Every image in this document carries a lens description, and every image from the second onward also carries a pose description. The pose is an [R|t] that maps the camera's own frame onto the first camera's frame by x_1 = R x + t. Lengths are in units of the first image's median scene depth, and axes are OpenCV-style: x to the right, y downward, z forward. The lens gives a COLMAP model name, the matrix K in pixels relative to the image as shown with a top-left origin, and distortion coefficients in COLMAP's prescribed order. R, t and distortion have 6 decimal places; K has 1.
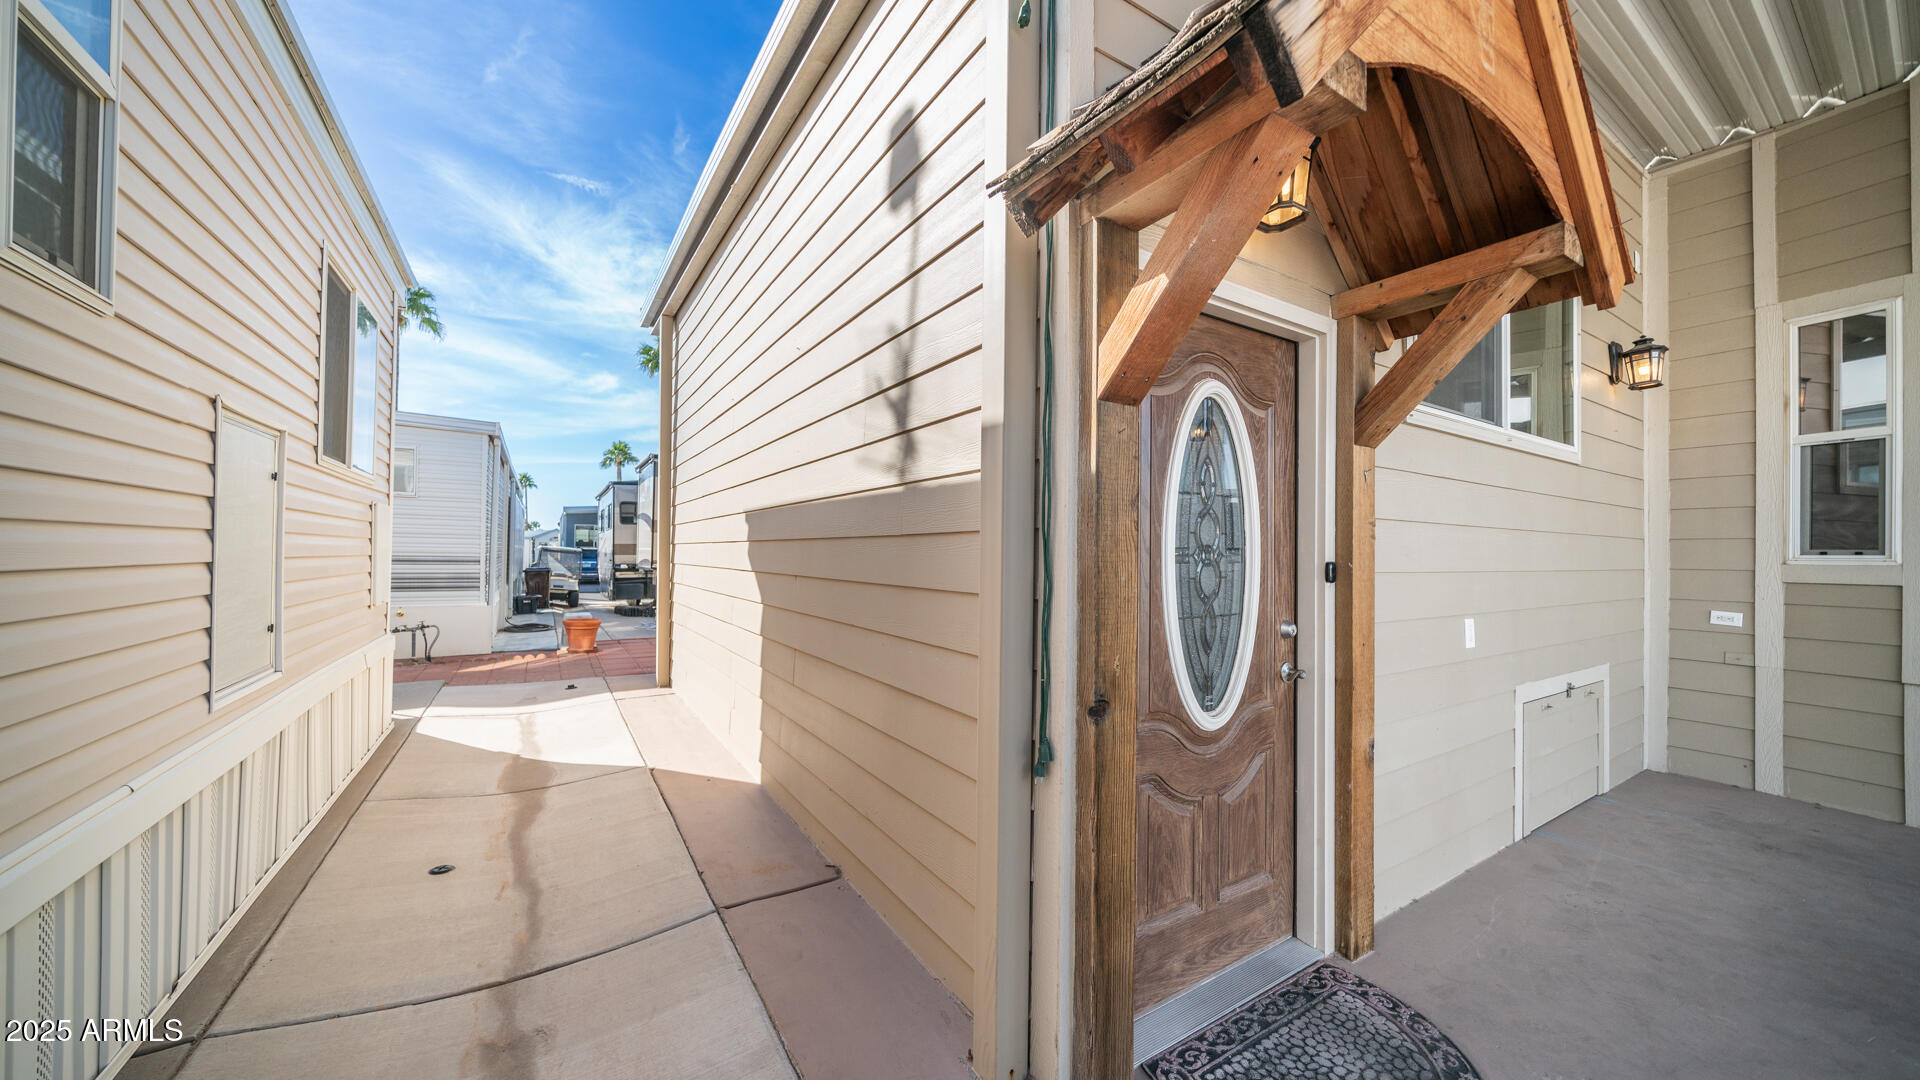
lens RADIAL K [[659.2, 0, 962.9], [0, 659.2, 535.5], [0, 0, 1]] dist [0.001516, 0.000056]
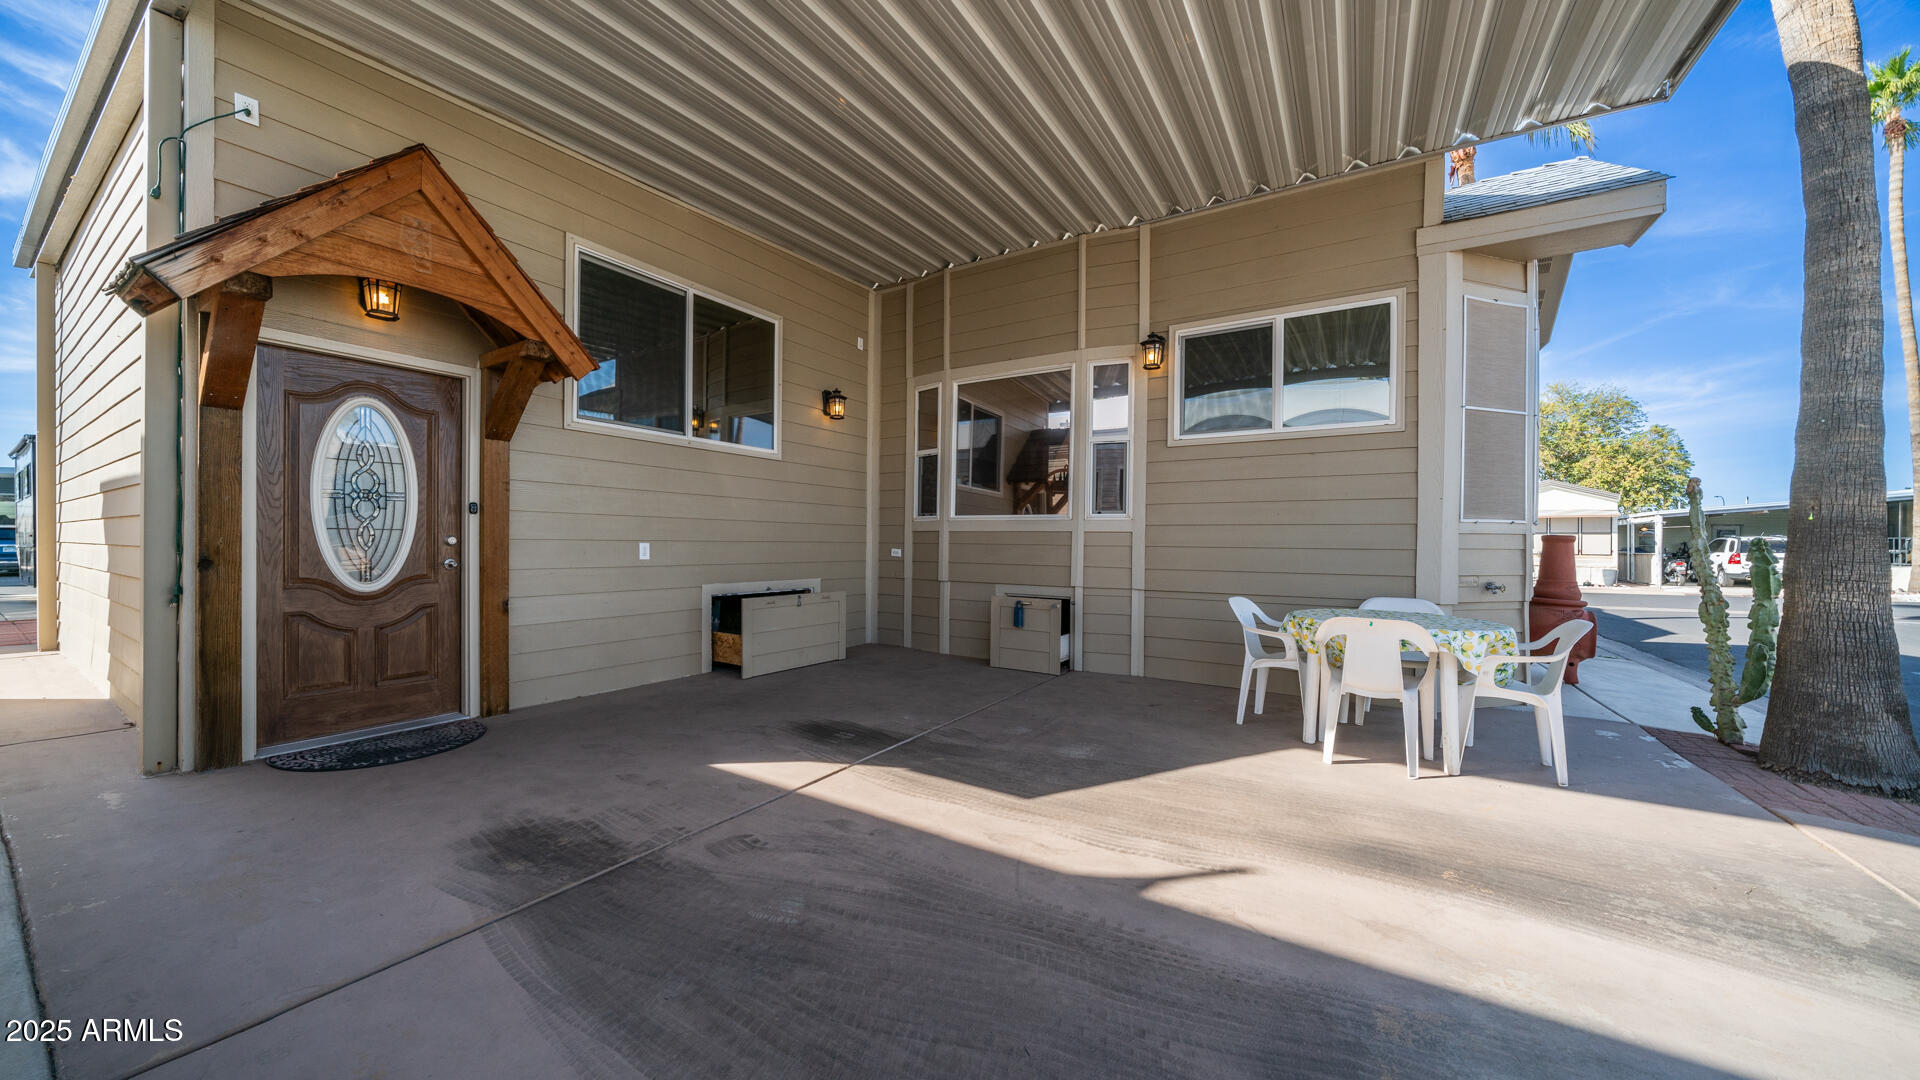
lens RADIAL K [[663.7, 0, 960.2], [0, 663.7, 538.8], [0, 0, 1]] dist [0.000138, -0.000007]
pose [[0.910394, 0.001217, 0.413741, 0.605301], [-0.011134, 0.999706, 0.021558, 0.050694], [-0.413593, -0.024233, 0.910139, -0.724799]]
